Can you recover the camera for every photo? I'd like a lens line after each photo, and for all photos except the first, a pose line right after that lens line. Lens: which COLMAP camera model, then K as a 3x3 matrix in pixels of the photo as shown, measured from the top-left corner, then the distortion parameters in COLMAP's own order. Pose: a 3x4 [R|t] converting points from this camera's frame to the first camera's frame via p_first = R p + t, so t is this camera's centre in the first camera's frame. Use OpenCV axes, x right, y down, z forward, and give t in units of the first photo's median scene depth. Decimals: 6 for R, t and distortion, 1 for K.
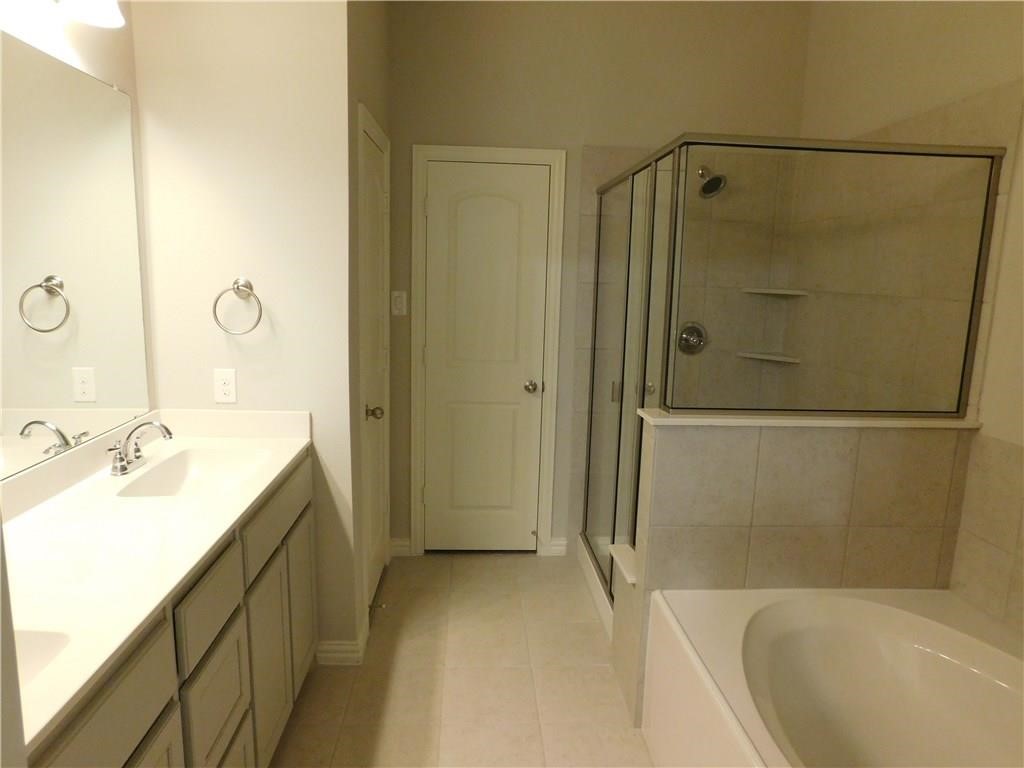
lens RADIAL K [[677.1, 0, 509.2], [0, 677.1, 385.5], [0, 0, 1]] dist [-0.070064, 0.055573]
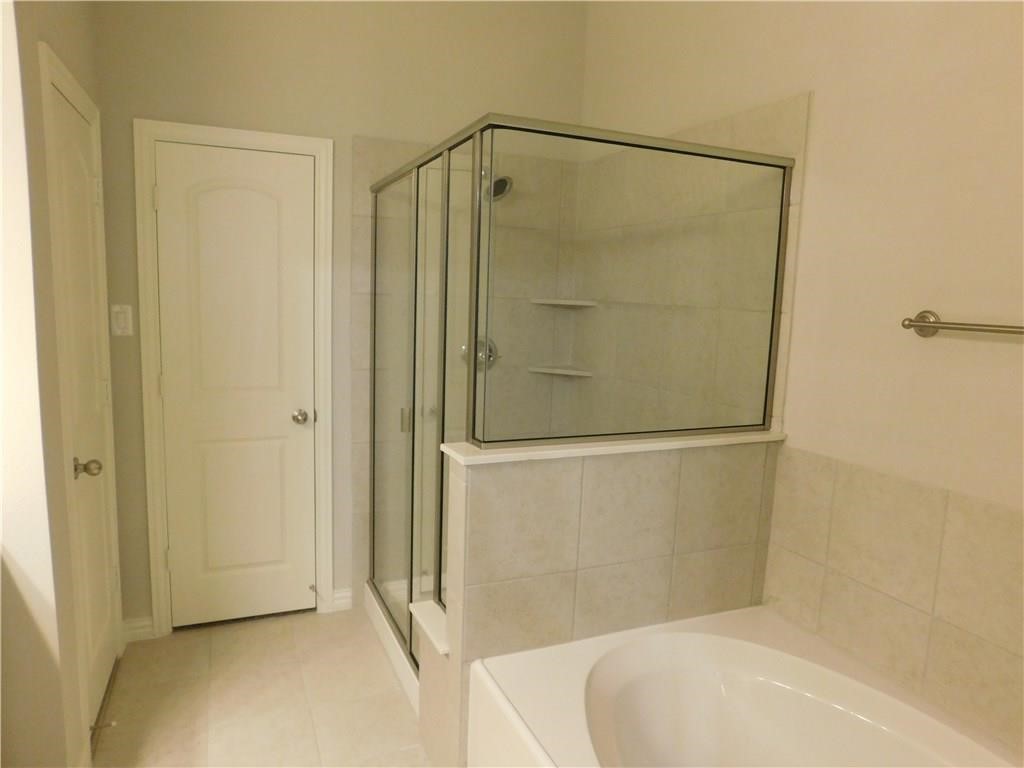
lens RADIAL K [[677.1, 0, 511.5], [0, 677.1, 380.5], [0, 0, 1]] dist [-0.070064, 0.055573]
pose [[0.938323, -0.041395, 0.343272, -0.008272], [0.049656, 0.998649, -0.015306, -0.021212], [-0.342175, 0.031407, 0.939111, 0.146631]]
